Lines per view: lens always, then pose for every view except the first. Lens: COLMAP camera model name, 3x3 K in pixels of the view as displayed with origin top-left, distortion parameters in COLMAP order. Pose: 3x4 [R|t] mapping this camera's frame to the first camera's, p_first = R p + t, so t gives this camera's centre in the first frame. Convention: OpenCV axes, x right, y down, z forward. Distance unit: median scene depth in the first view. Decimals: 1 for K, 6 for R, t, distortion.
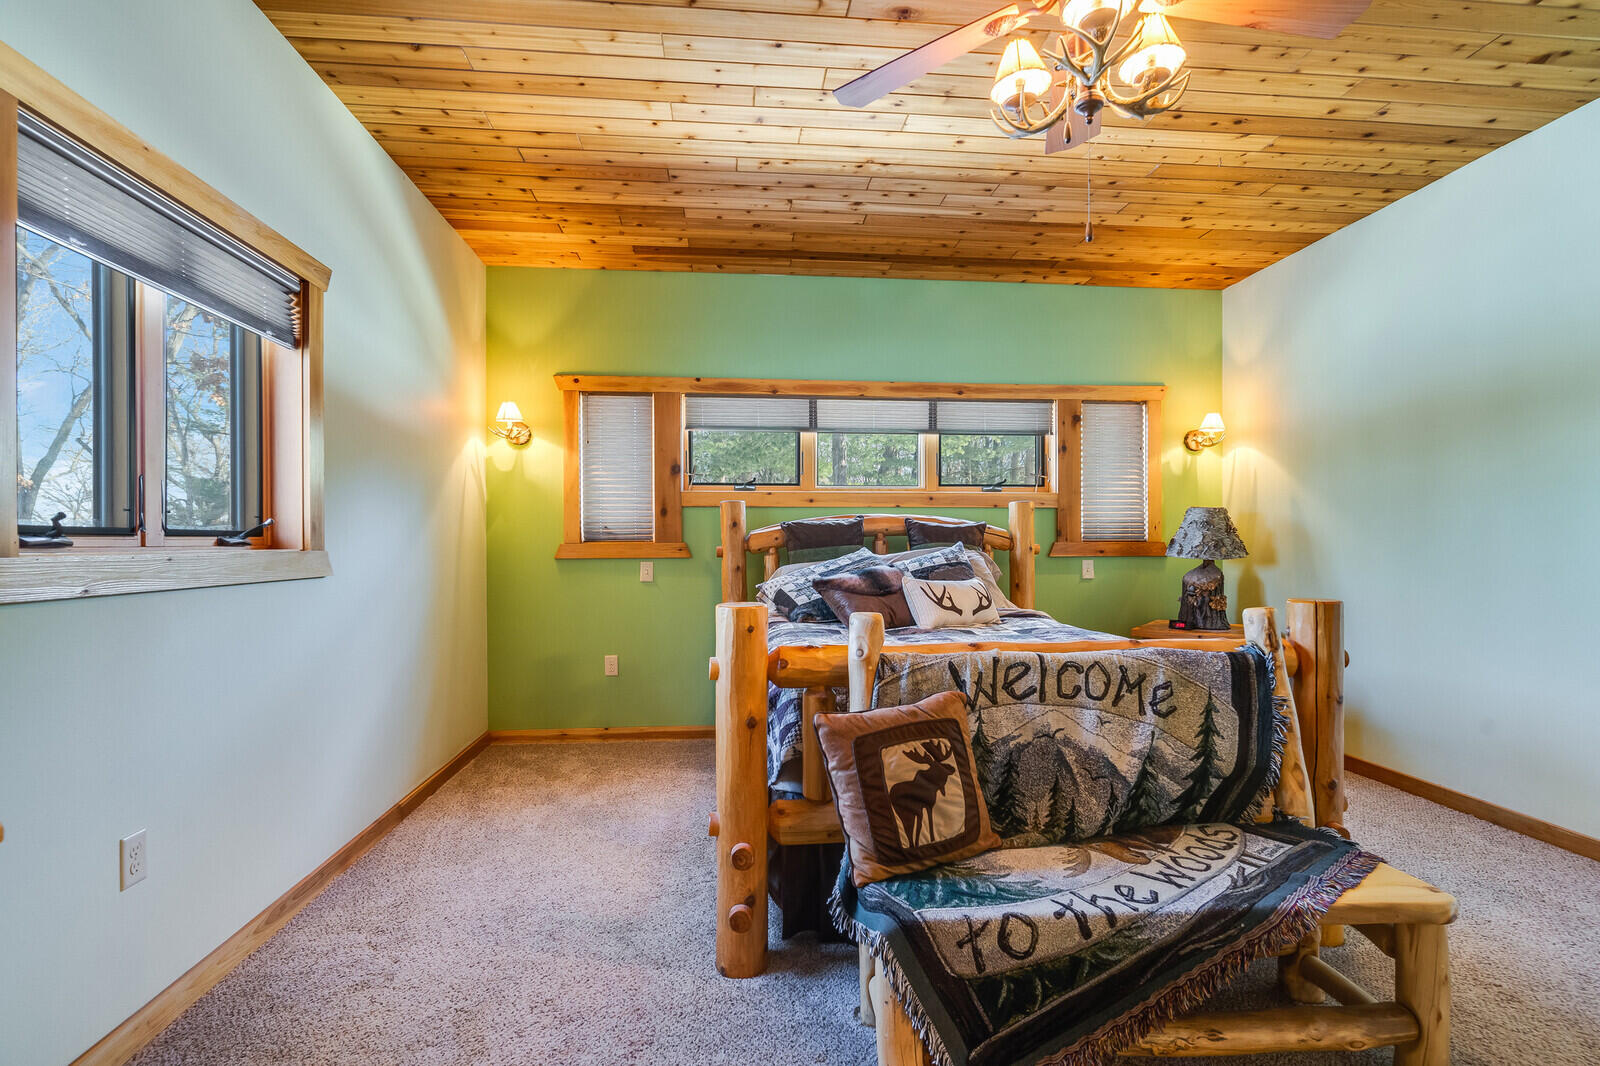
lens RADIAL K [[761.1, 0, 802.3], [0, 761.1, 541.7], [0, 0, 1]] dist [0.005160, -0.001933]
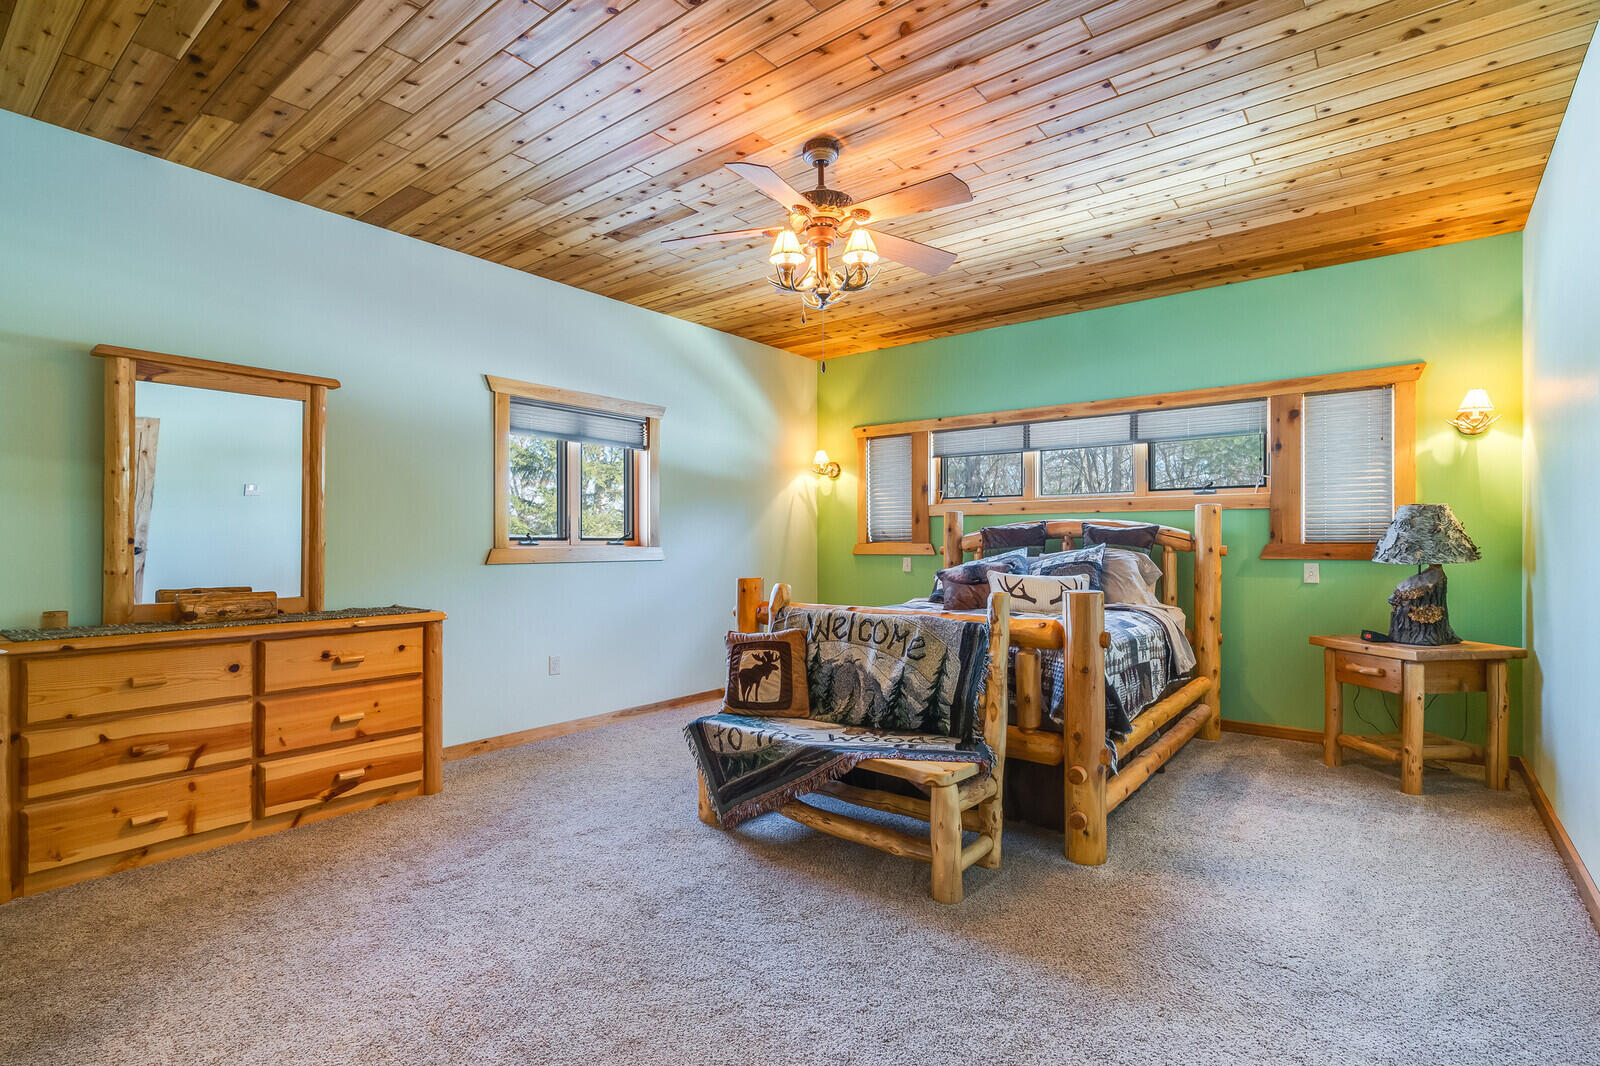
lens RADIAL K [[761.1, 0, 805.3], [0, 761.1, 542.1], [0, 0, 1]] dist [0.005160, -0.001933]
pose [[0.722144, 0.001614, -0.691741, 0.797486], [-0.000217, 0.999998, 0.002107, -0.004806], [0.691743, -0.001372, 0.722143, -0.148279]]
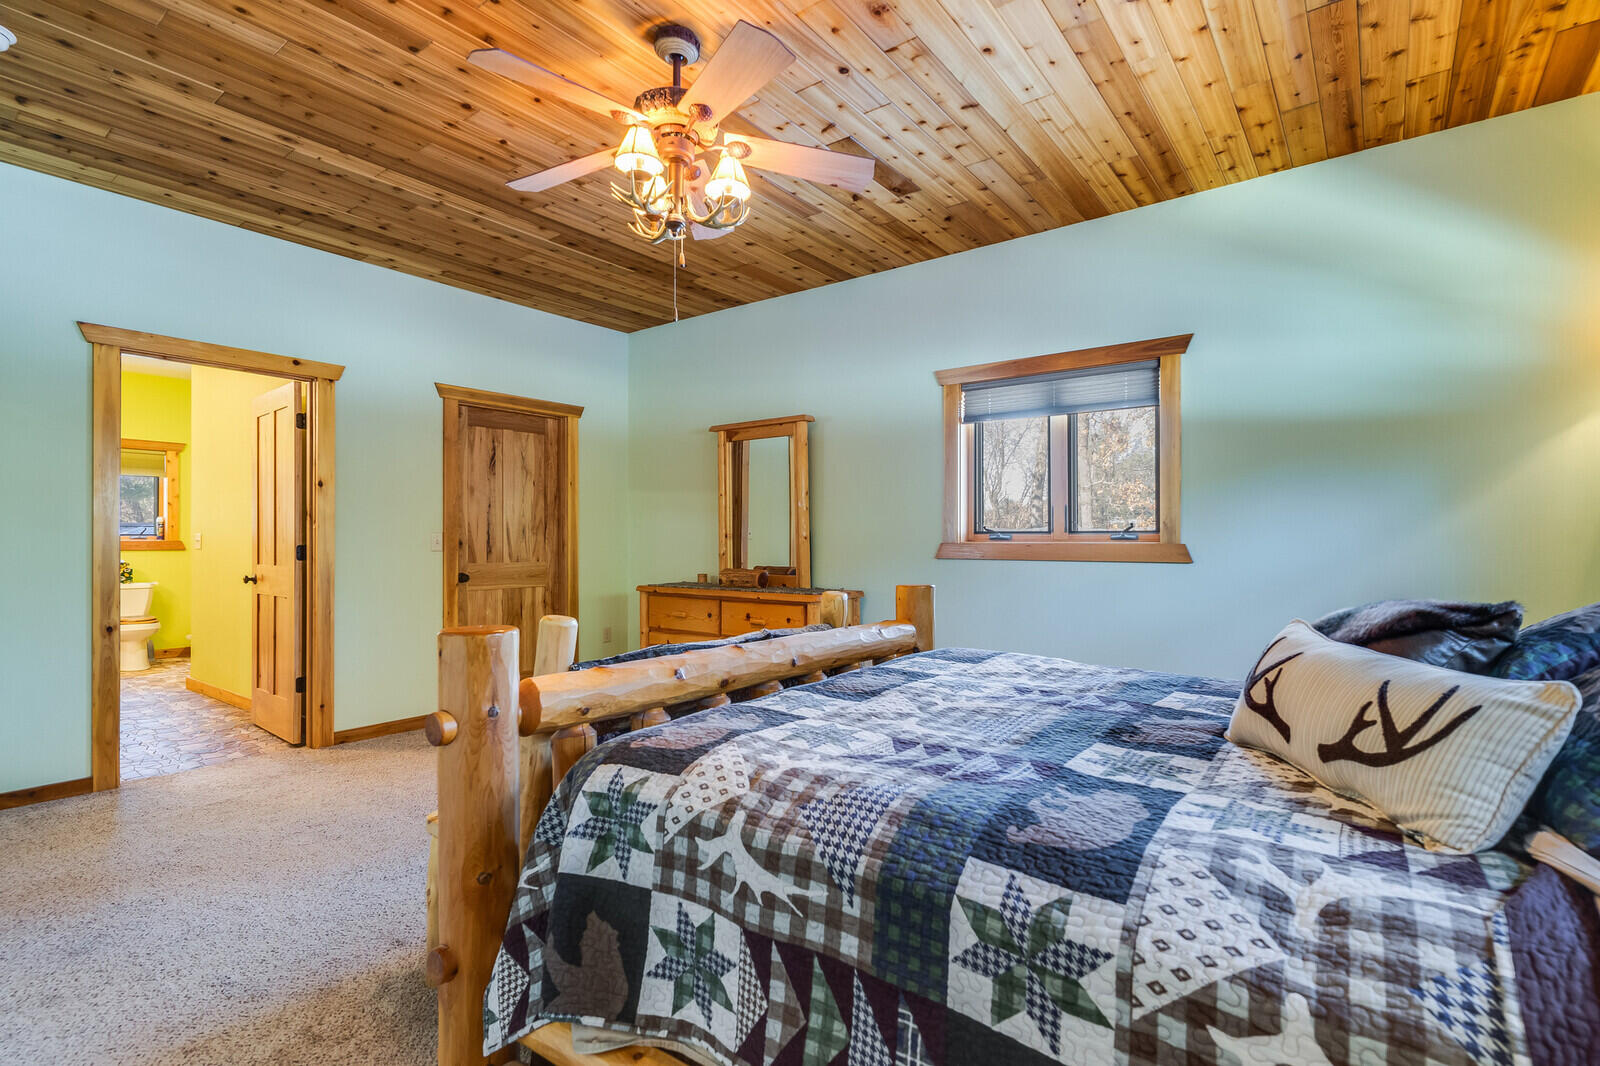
lens RADIAL K [[761.1, 0, 798.7], [0, 761.1, 534.8], [0, 0, 1]] dist [0.005160, -0.001933]
pose [[-0.682808, -0.001032, -0.730597, 0.634502], [0.002671, 0.999989, -0.003908, -0.000242], [0.730593, -0.004620, -0.682797, 1.083916]]
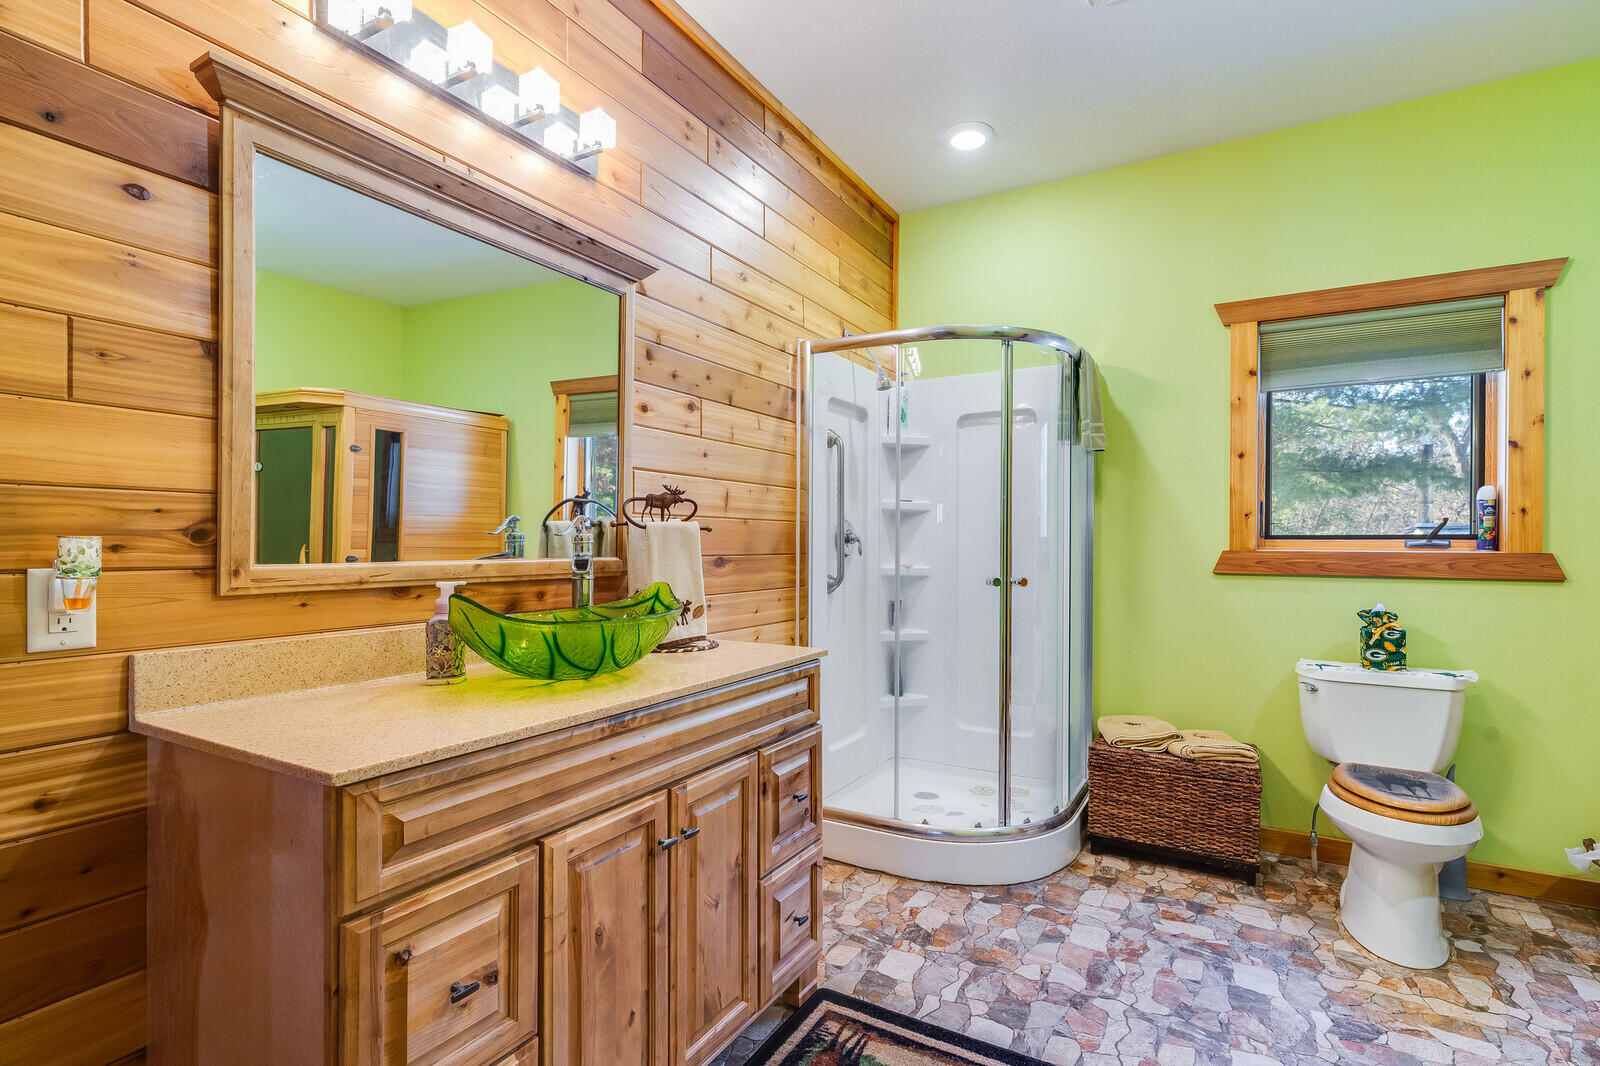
lens RADIAL K [[761.1, 0, 801.2], [0, 761.1, 544.3], [0, 0, 1]] dist [0.005160, -0.001933]
pose [[-0.812081, -0.002843, 0.583538, 0.399444], [-0.003513, 0.999994, -0.000016, -0.003010], [-0.583535, -0.002063, -0.812086, -0.715050]]
